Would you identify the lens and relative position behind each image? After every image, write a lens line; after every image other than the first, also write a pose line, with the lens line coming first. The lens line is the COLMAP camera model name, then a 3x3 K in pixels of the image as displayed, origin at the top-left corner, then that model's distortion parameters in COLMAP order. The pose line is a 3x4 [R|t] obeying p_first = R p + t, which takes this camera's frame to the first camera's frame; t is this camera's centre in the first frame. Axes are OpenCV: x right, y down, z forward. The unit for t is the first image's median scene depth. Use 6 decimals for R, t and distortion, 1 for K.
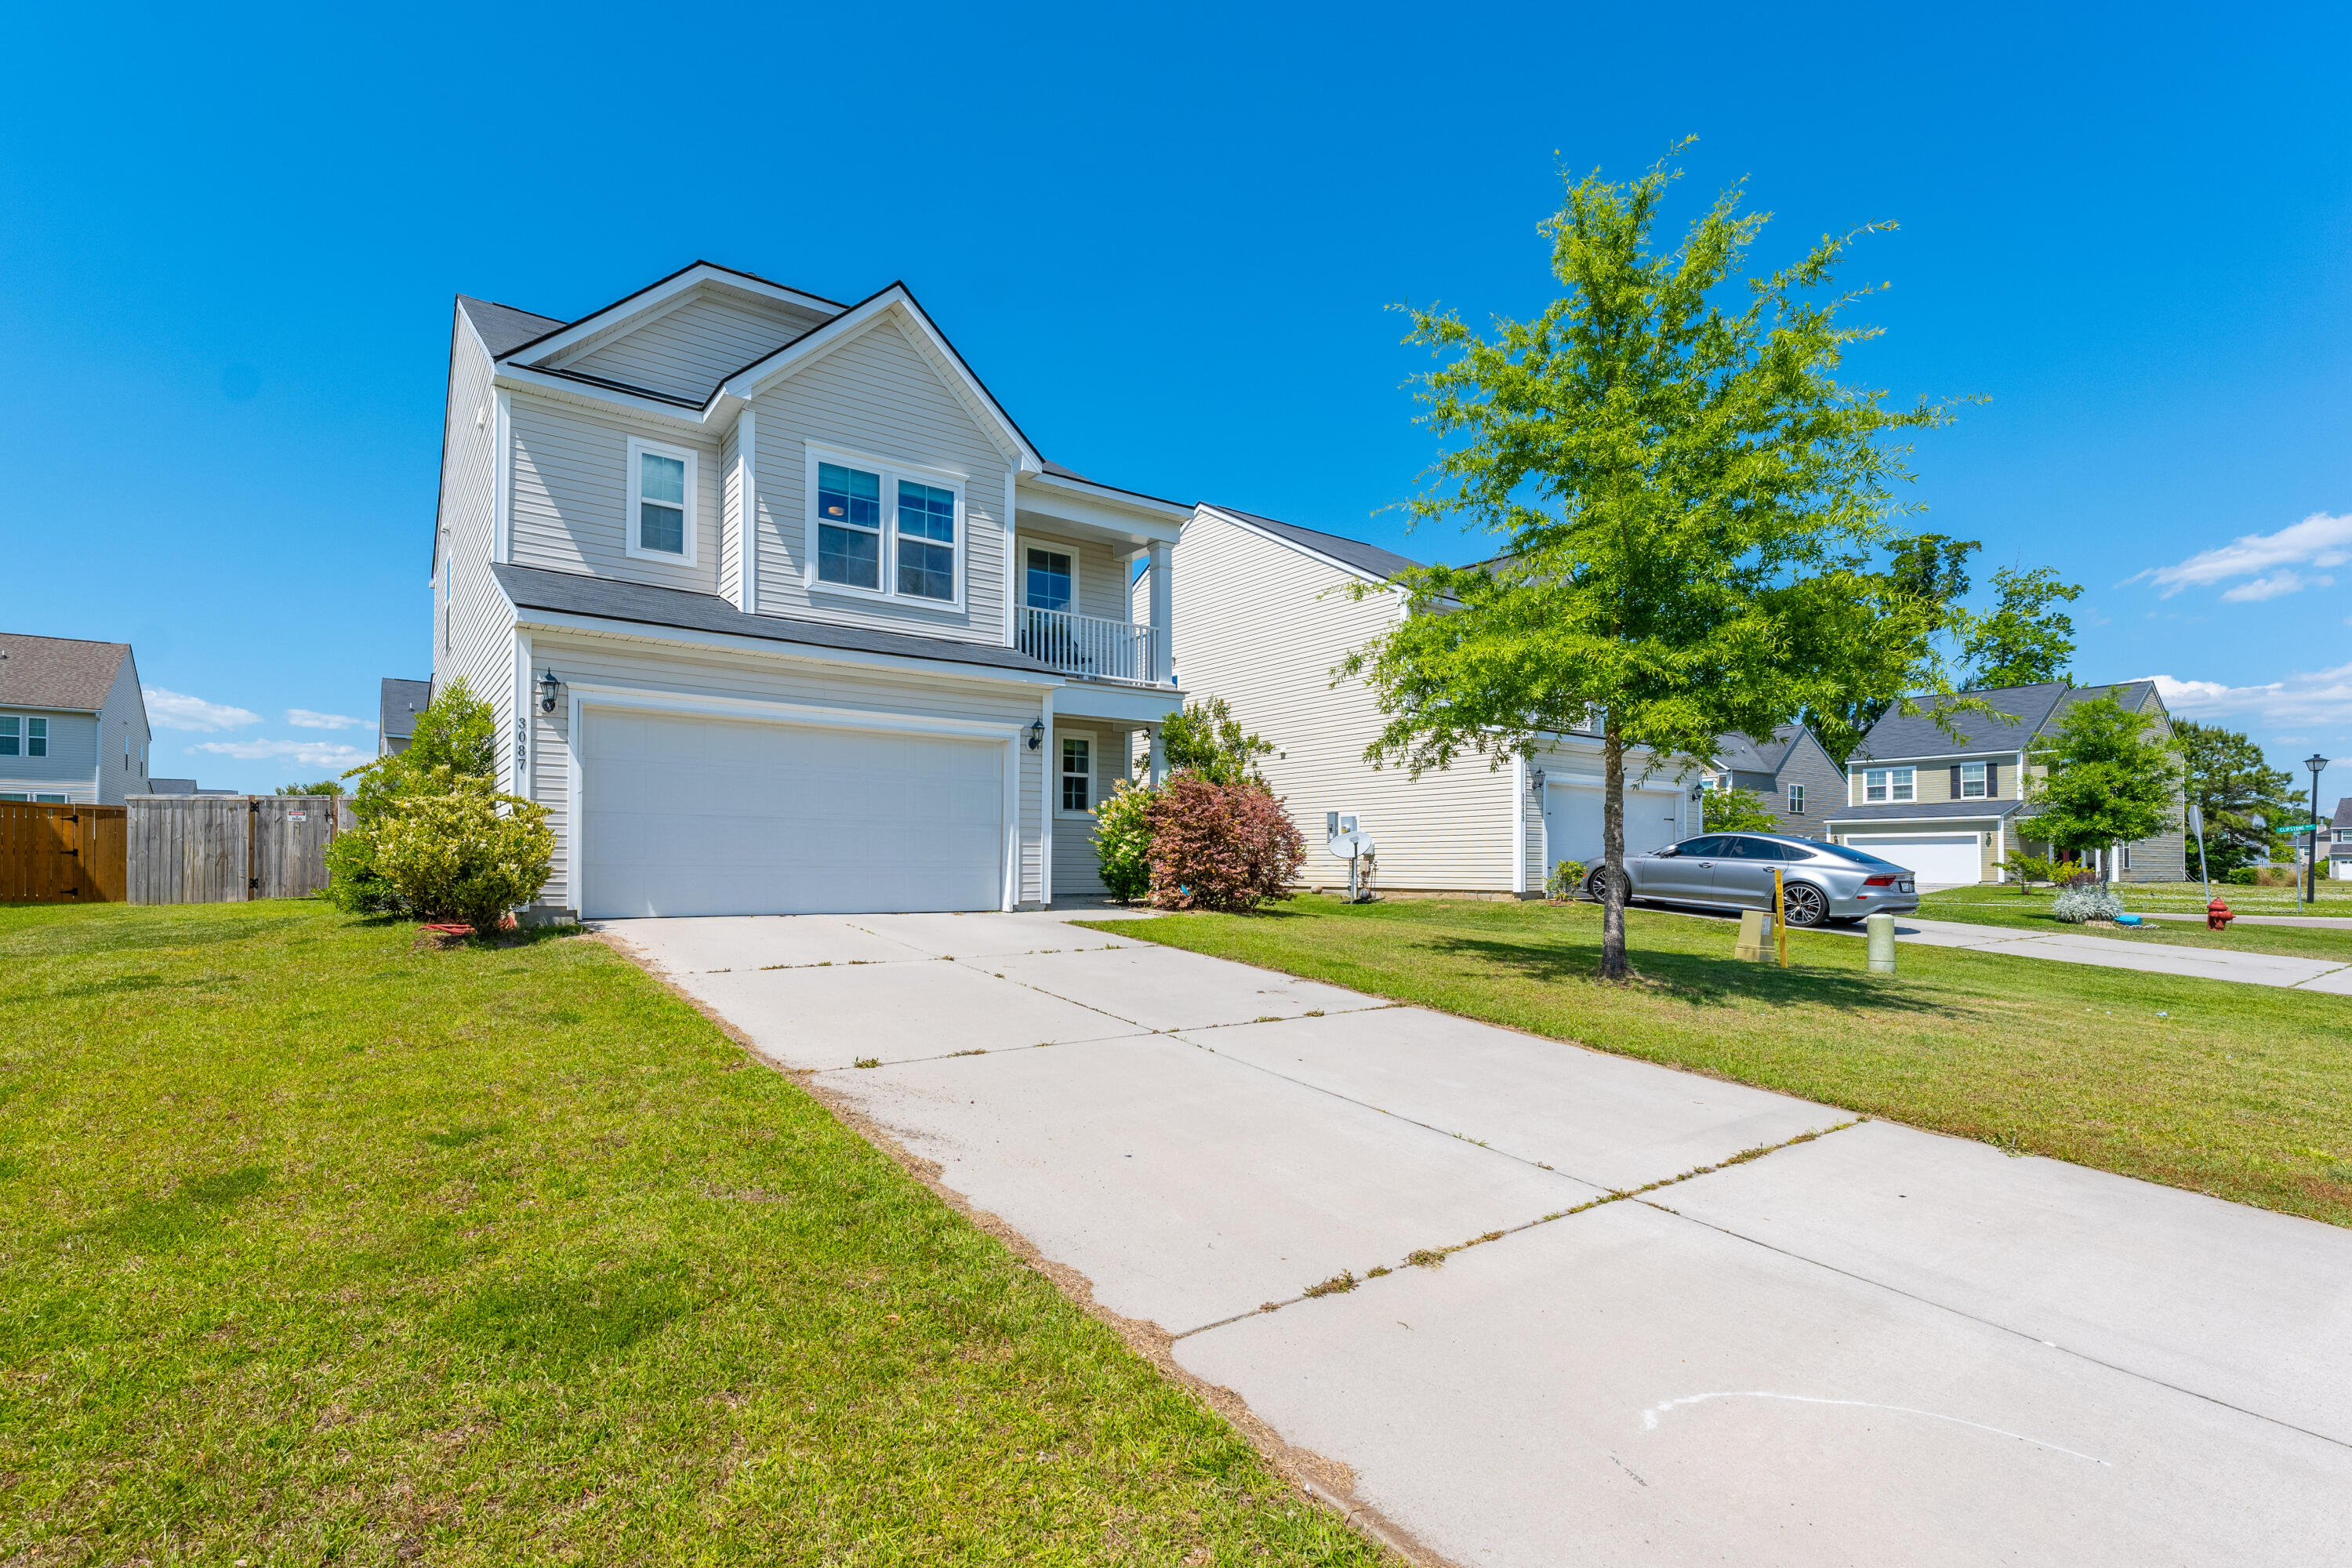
lens RADIAL K [[1045.8, 0, 1172.1], [0, 1045.8, 859.2], [0, 0, 1]] dist [0.000788, 0.000011]
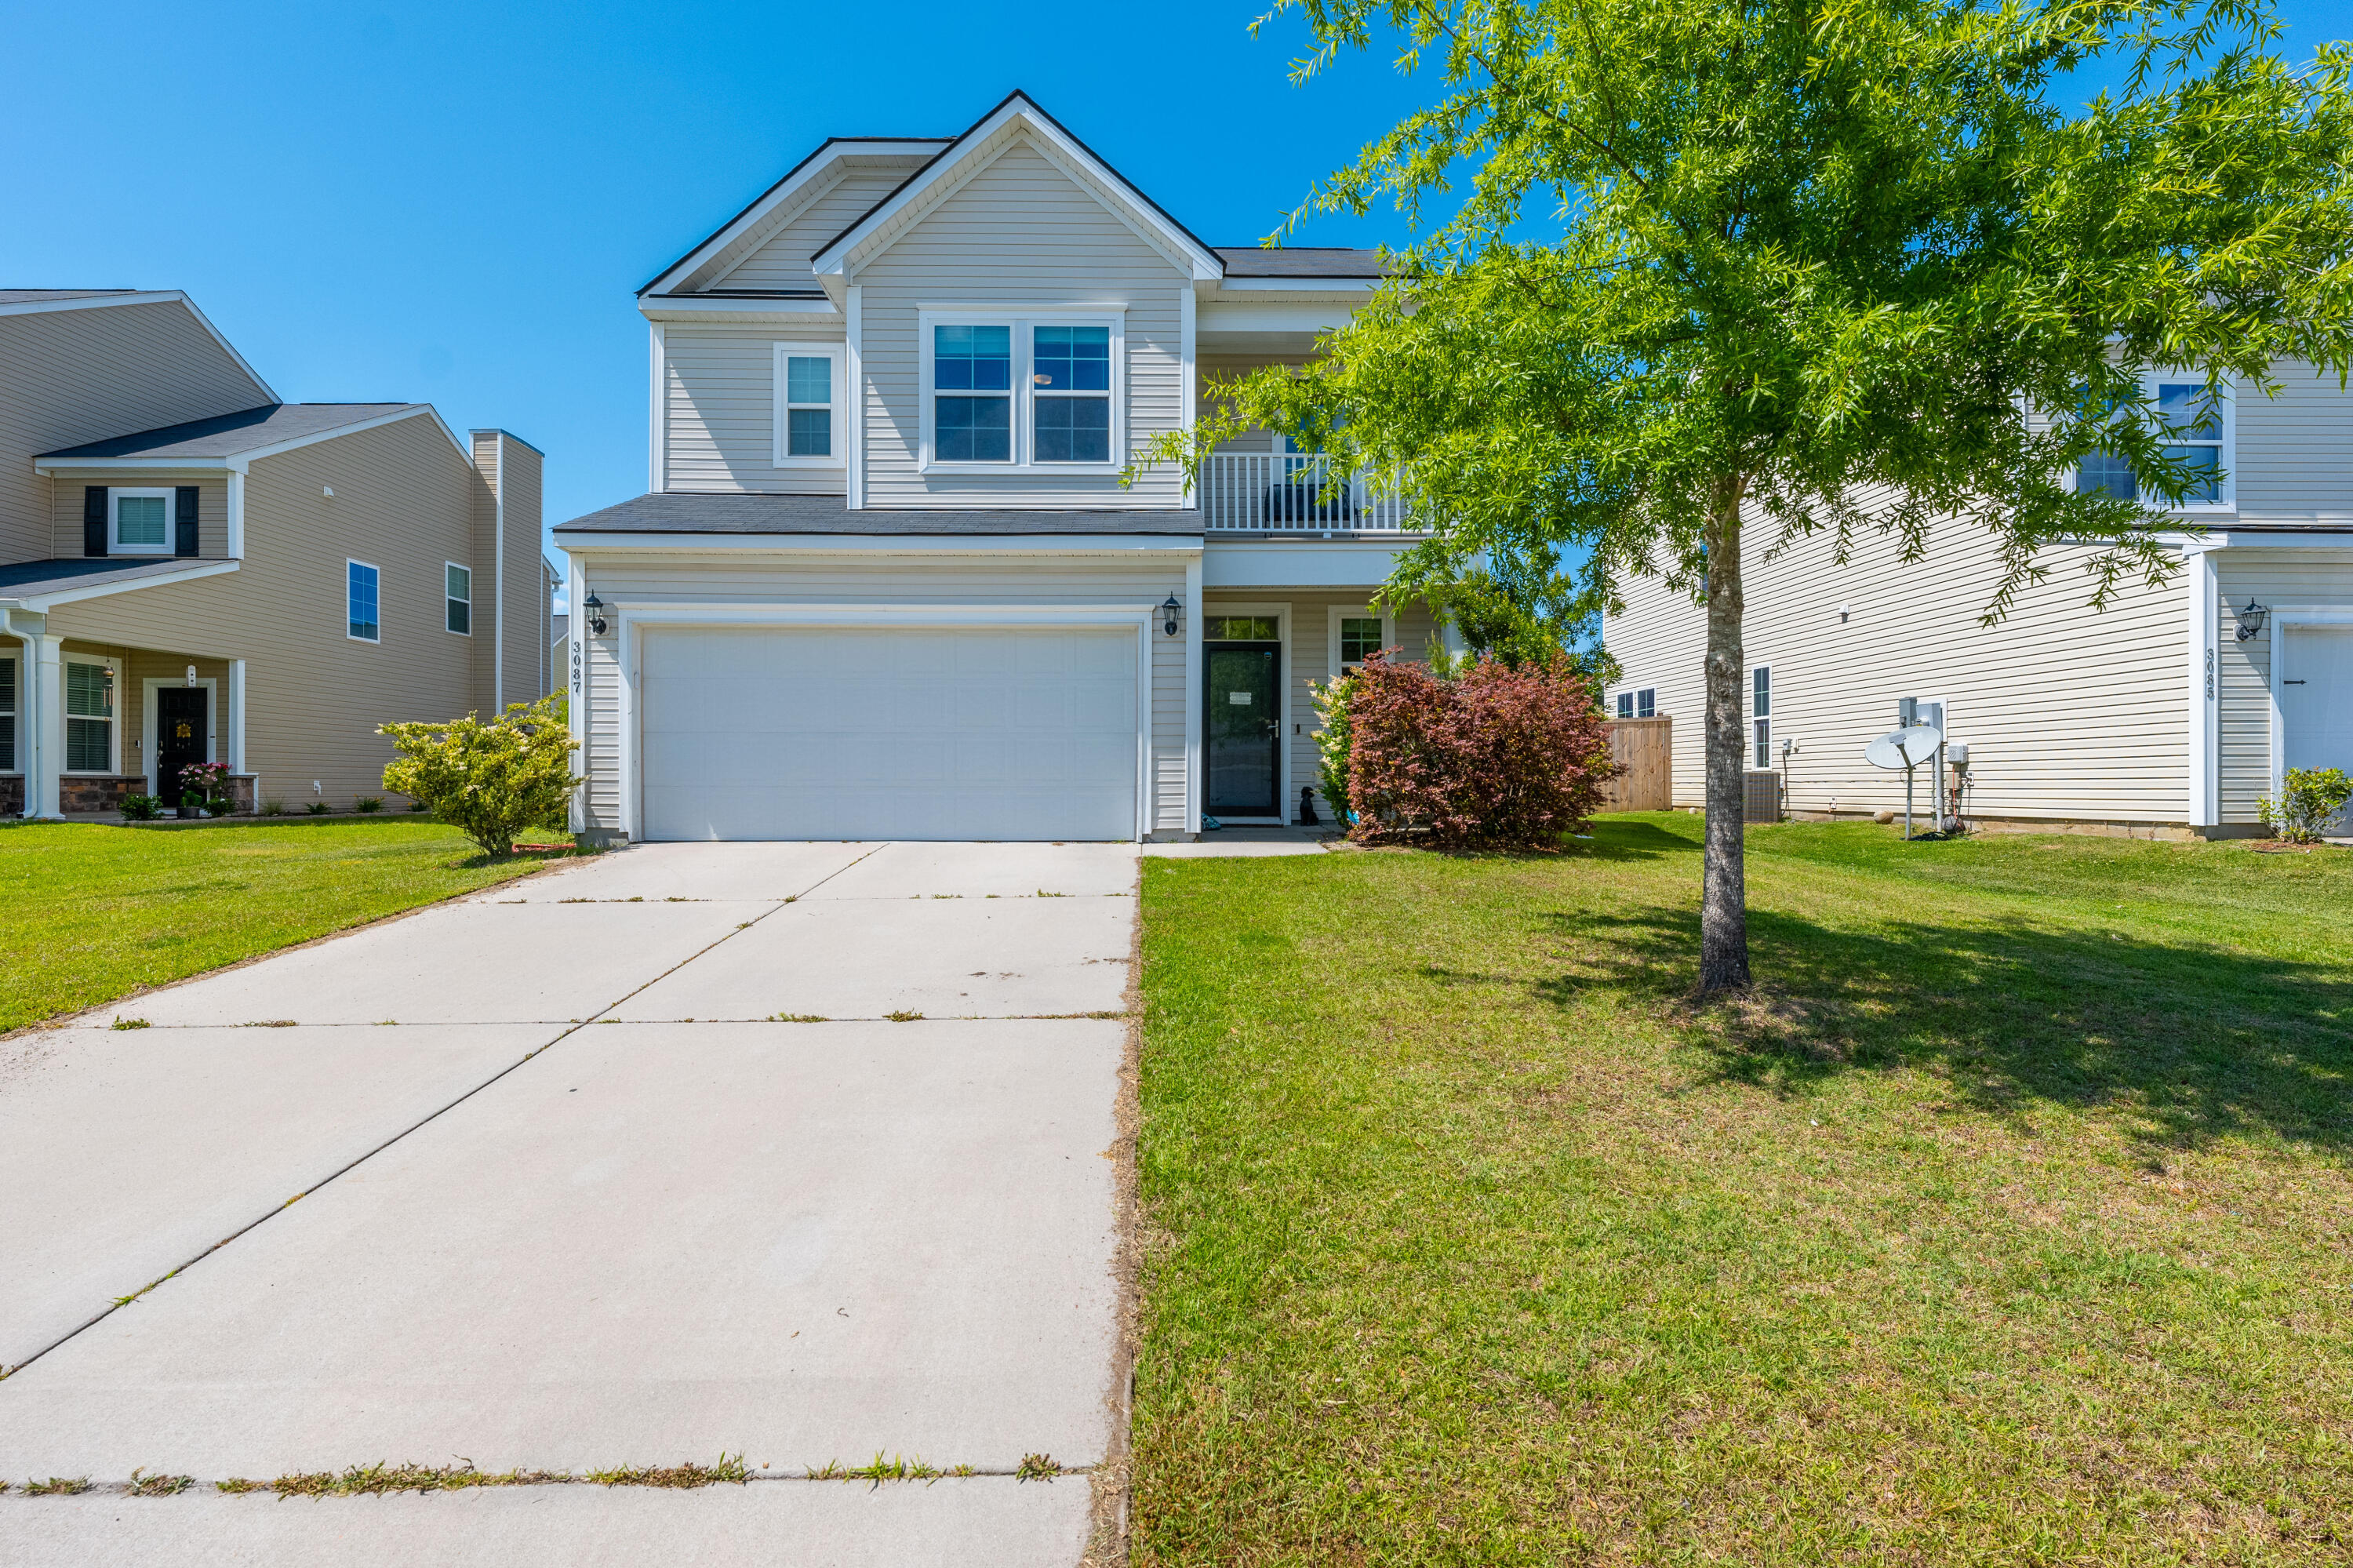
lens RADIAL K [[1187.6, 0, 1176.5], [0, 1187.6, 784.0], [0, 0, 1]] dist [-0.001361, -0.000339]
pose [[0.830207, -0.005519, -0.557428, 0.372140], [0.009248, 0.999950, 0.003874, 0.002789], [0.557379, -0.008372, 0.830216, 0.272193]]
